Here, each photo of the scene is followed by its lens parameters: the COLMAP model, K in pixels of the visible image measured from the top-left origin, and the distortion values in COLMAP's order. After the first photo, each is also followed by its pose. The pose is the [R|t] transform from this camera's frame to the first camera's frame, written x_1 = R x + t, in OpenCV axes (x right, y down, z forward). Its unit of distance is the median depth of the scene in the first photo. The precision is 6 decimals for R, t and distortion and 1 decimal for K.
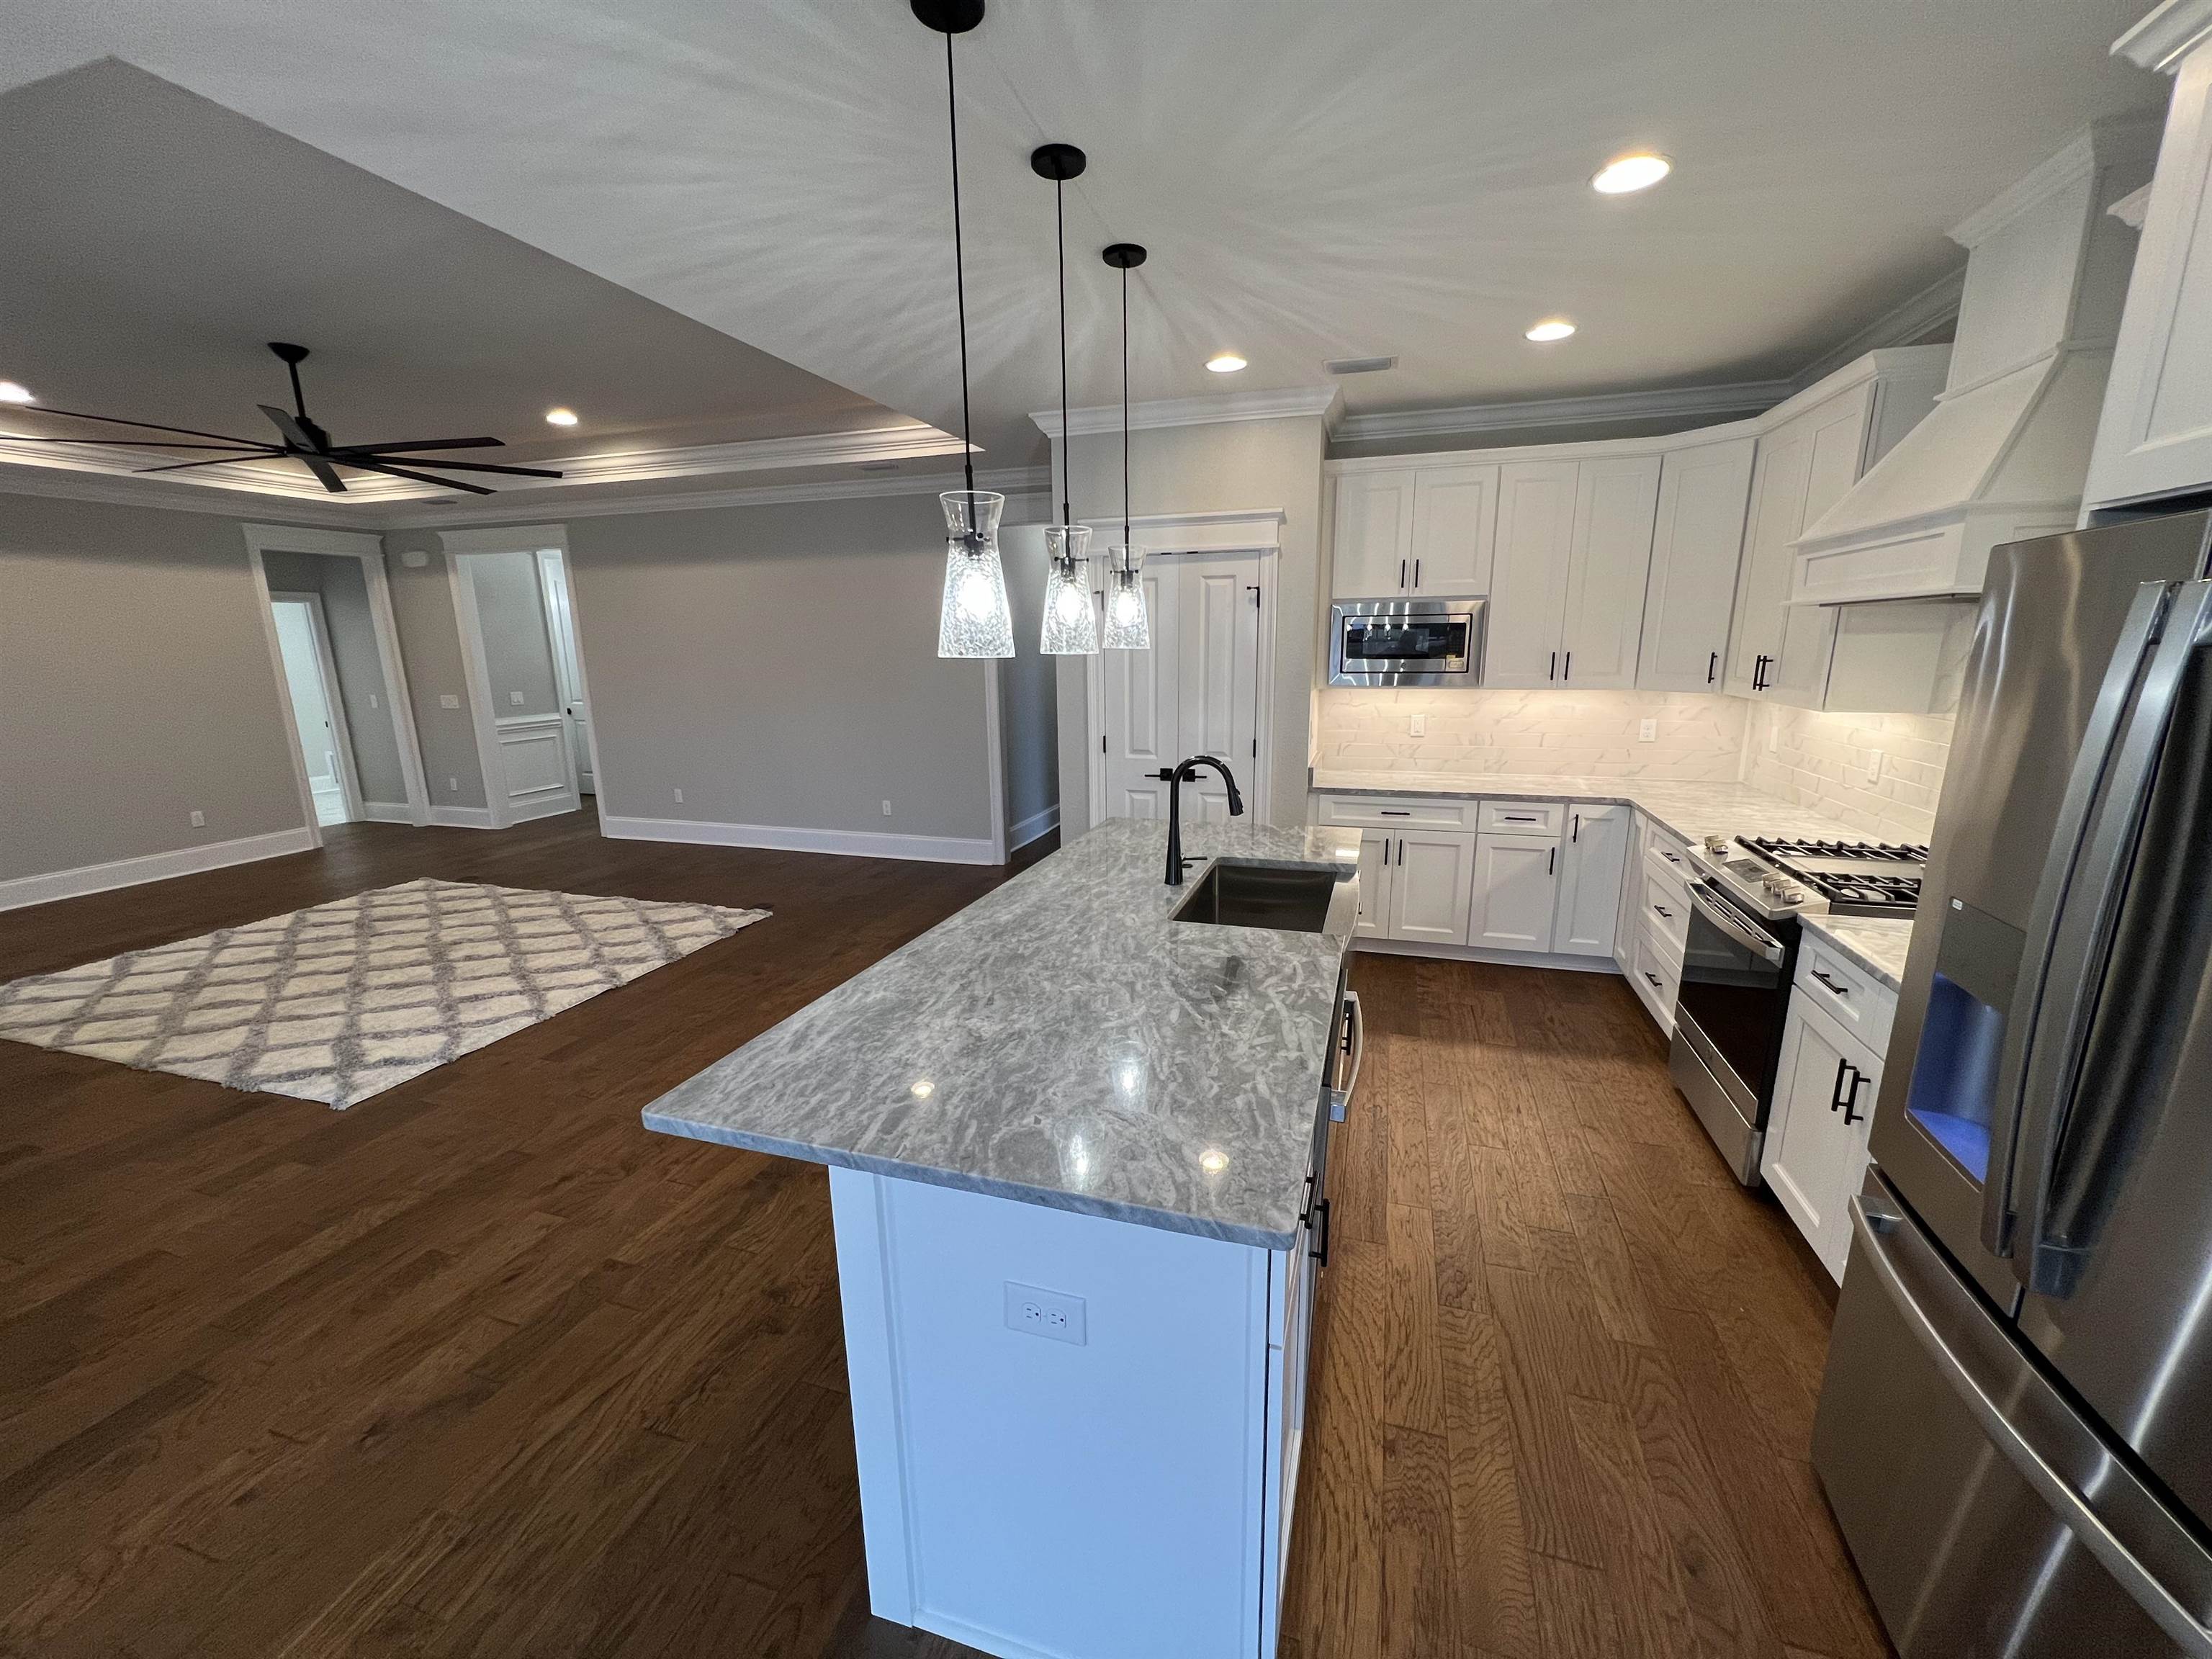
lens RADIAL K [[878.6, 0, 1108.4], [0, 878.6, 838.4], [0, 0, 1]] dist [-0.001989, 0.000395]
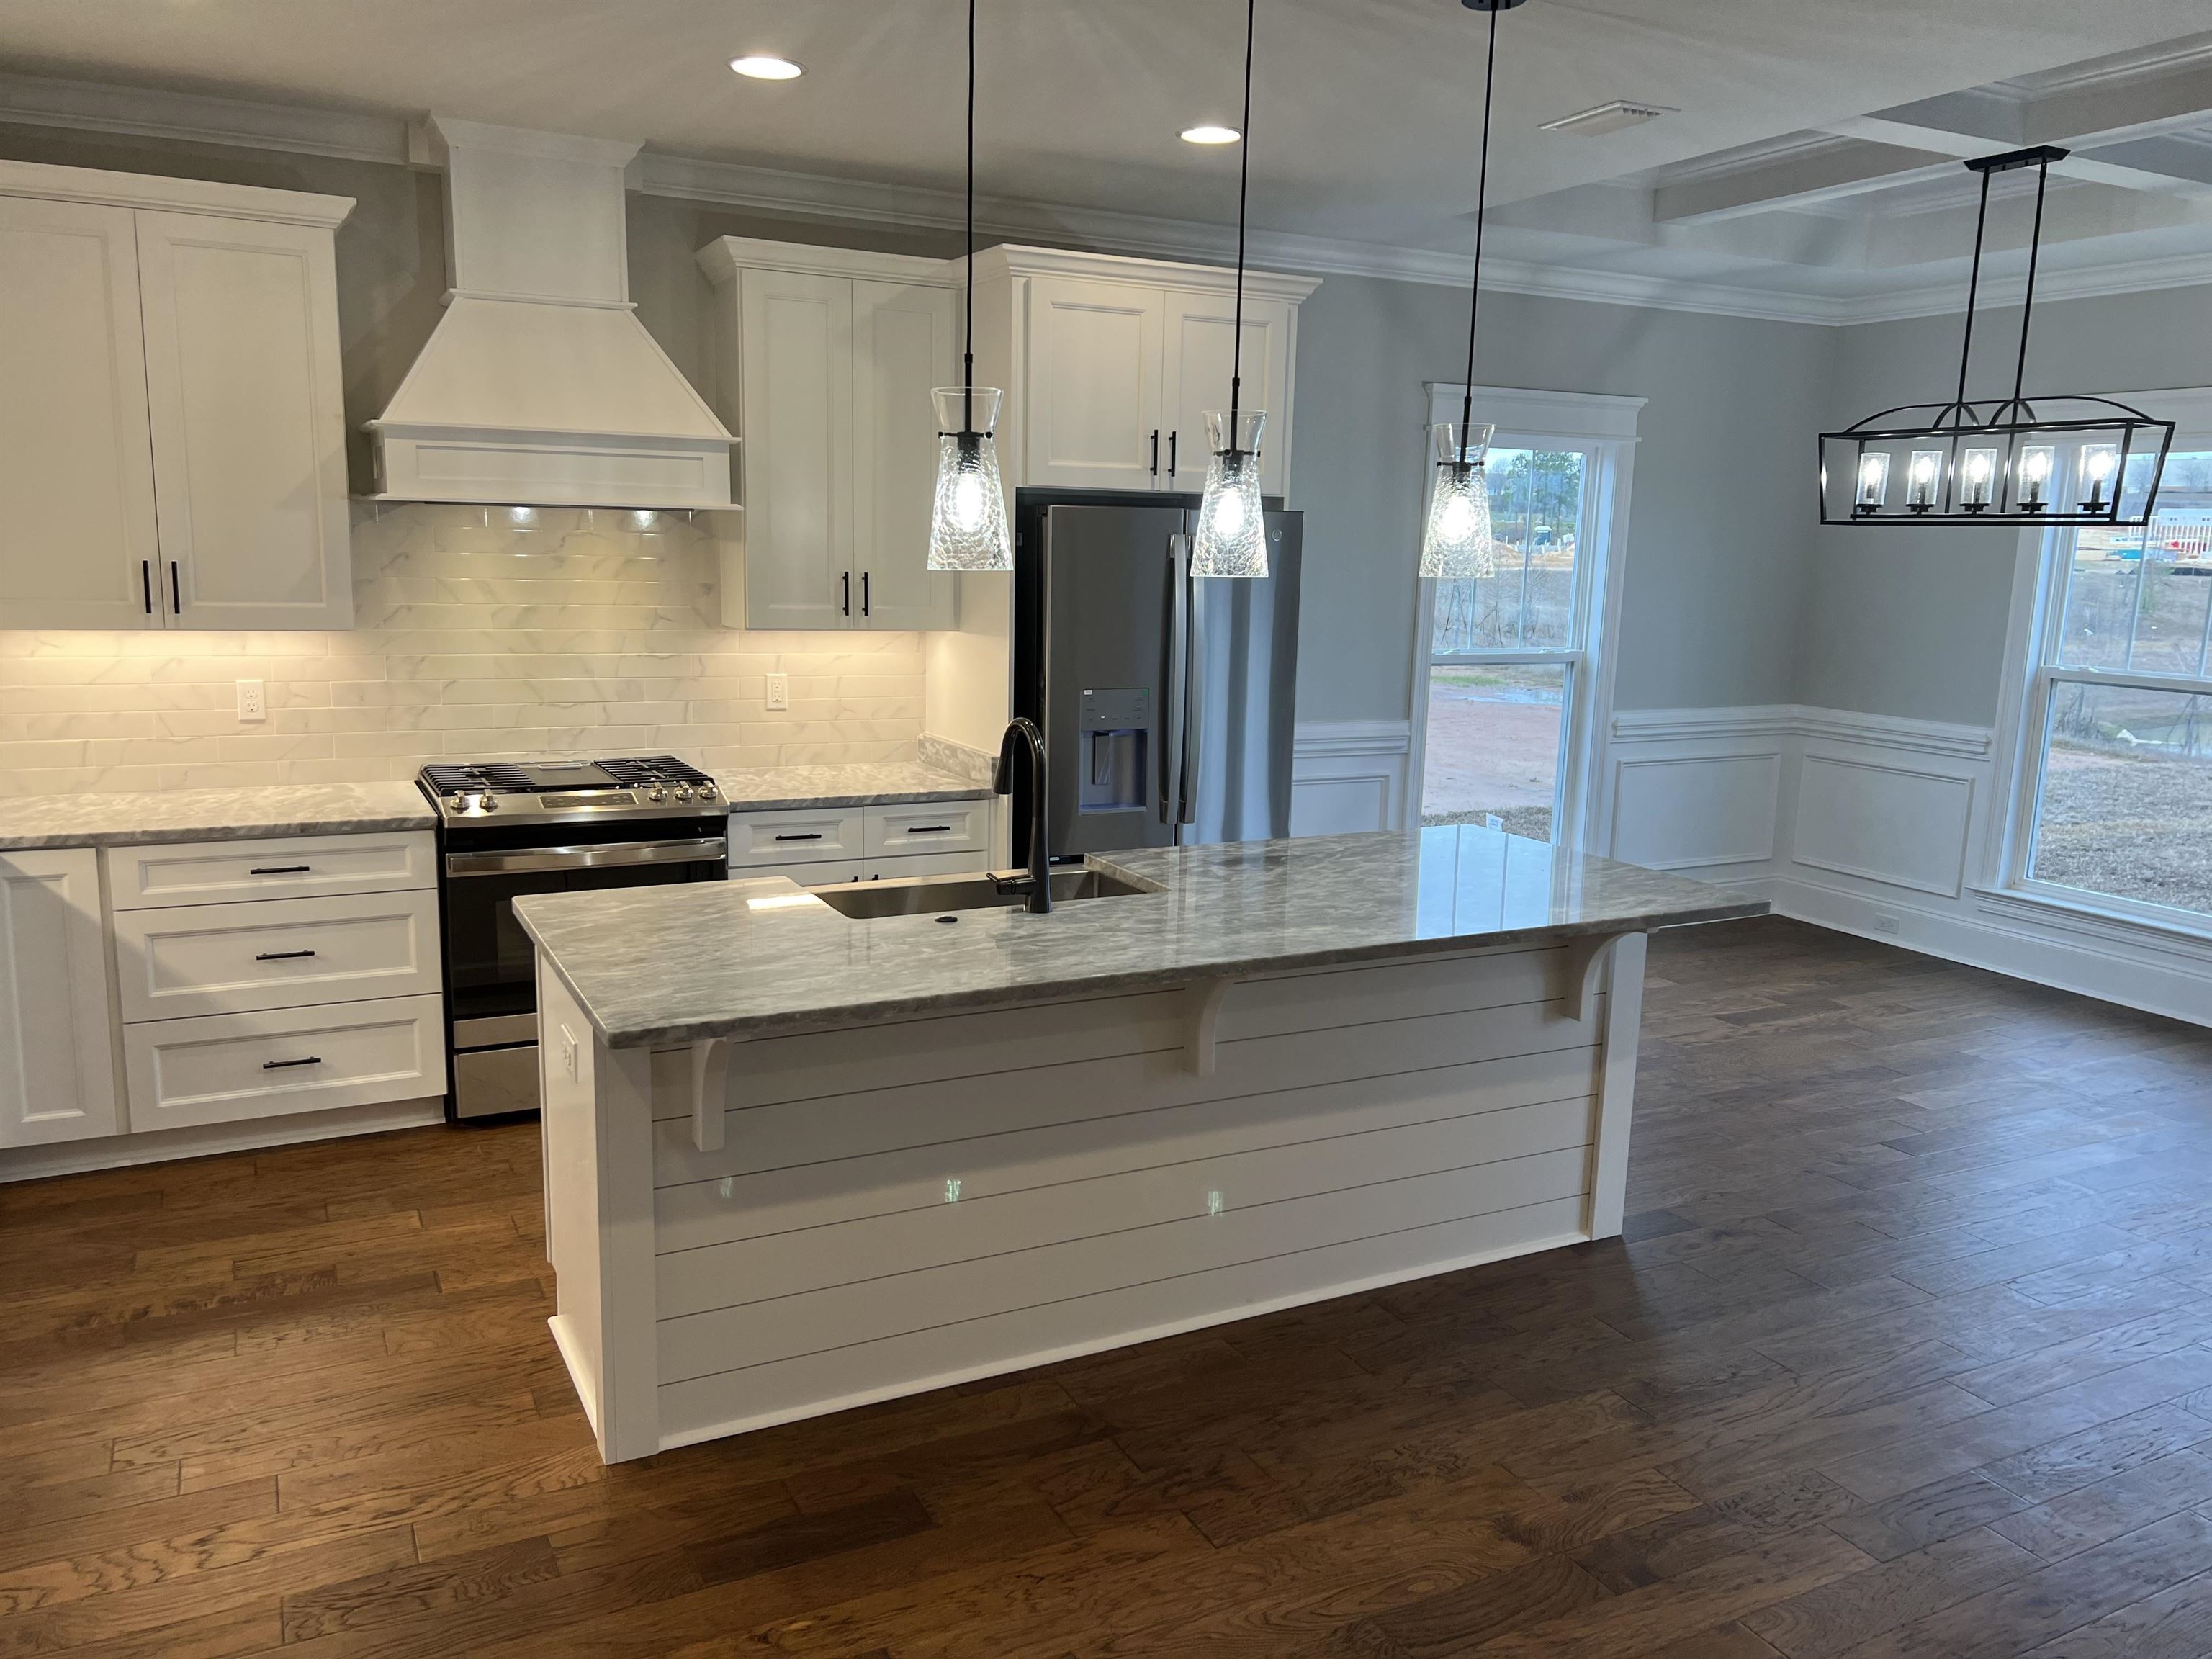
lens RADIAL K [[1653.4, 0, 1094.9], [0, 1653.4, 834.7], [0, 0, 1]] dist [0.056552, -0.061160]
pose [[-0.699193, -0.131157, 0.702800, -0.545241], [0.142374, 0.937795, 0.316655, -0.259853], [-0.700614, 0.321463, -0.637026, 1.140766]]
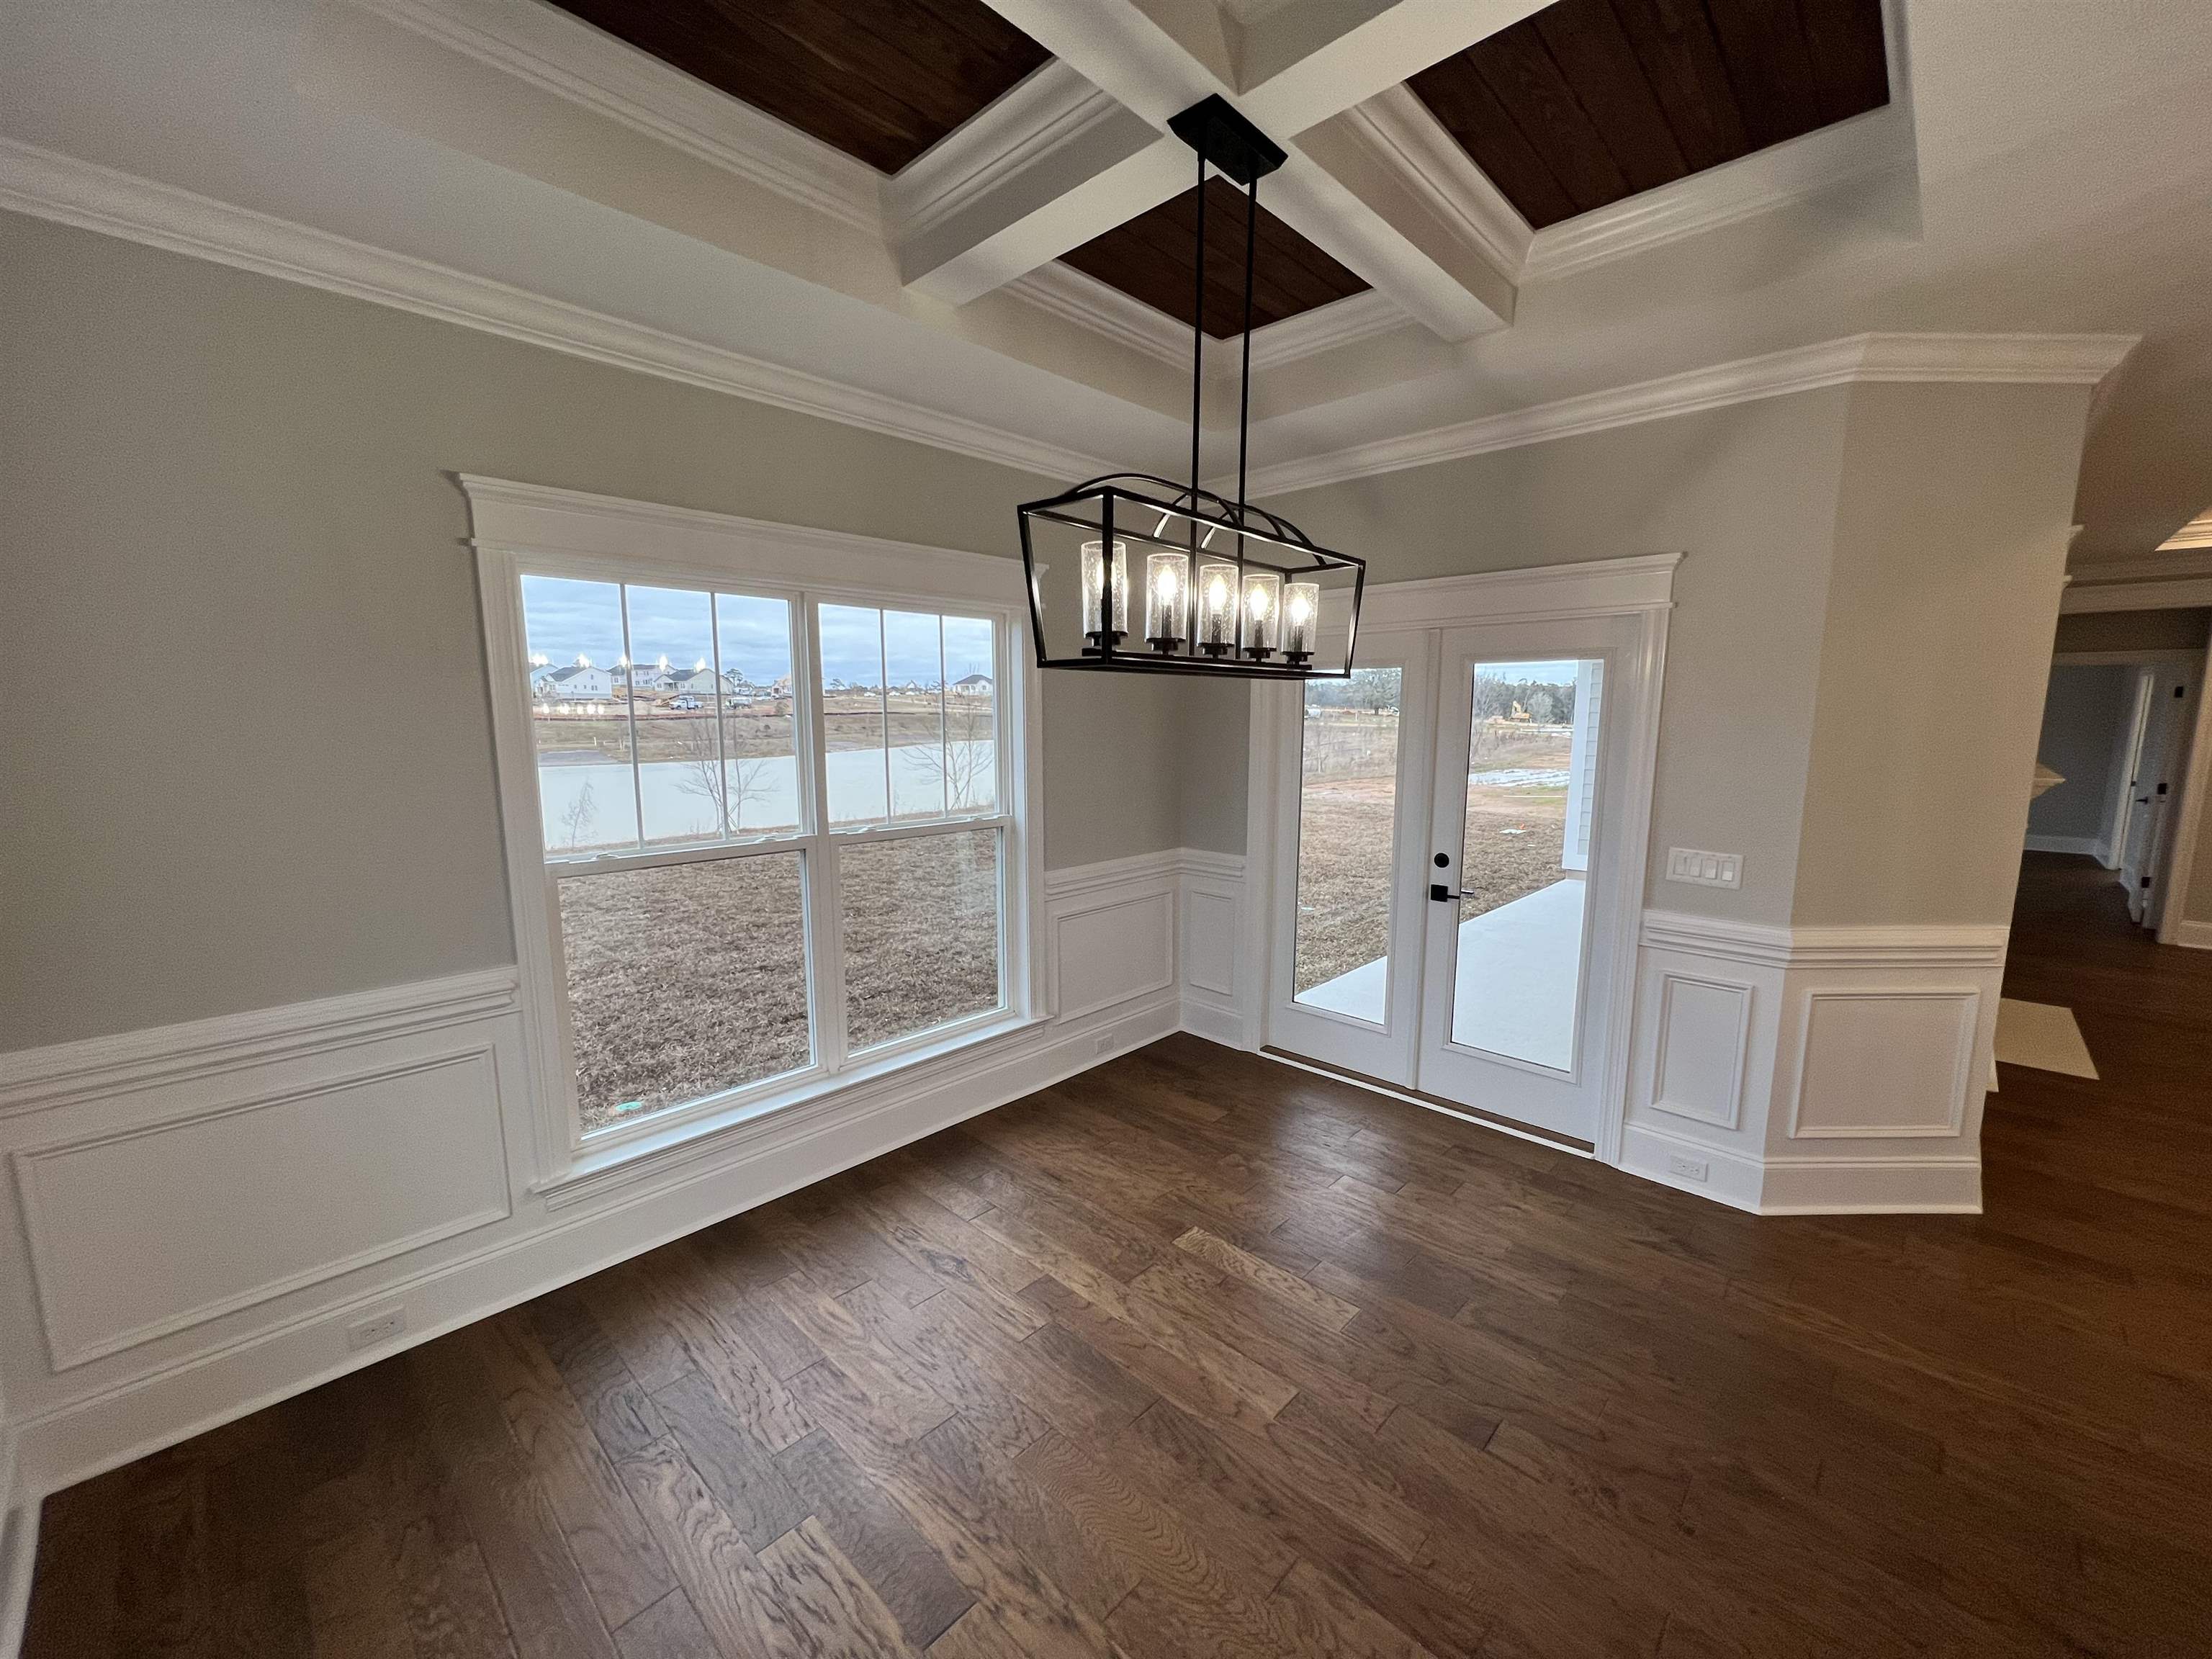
lens RADIAL K [[878.6, 0, 1106.8], [0, 878.6, 838.1], [0, 0, 1]] dist [-0.001989, 0.000395]
pose [[-0.442856, 0.139043, -0.885746, 0.338471], [-0.192550, 0.950103, 0.245417, -0.014614], [0.875673, 0.279235, -0.393985, 0.000537]]
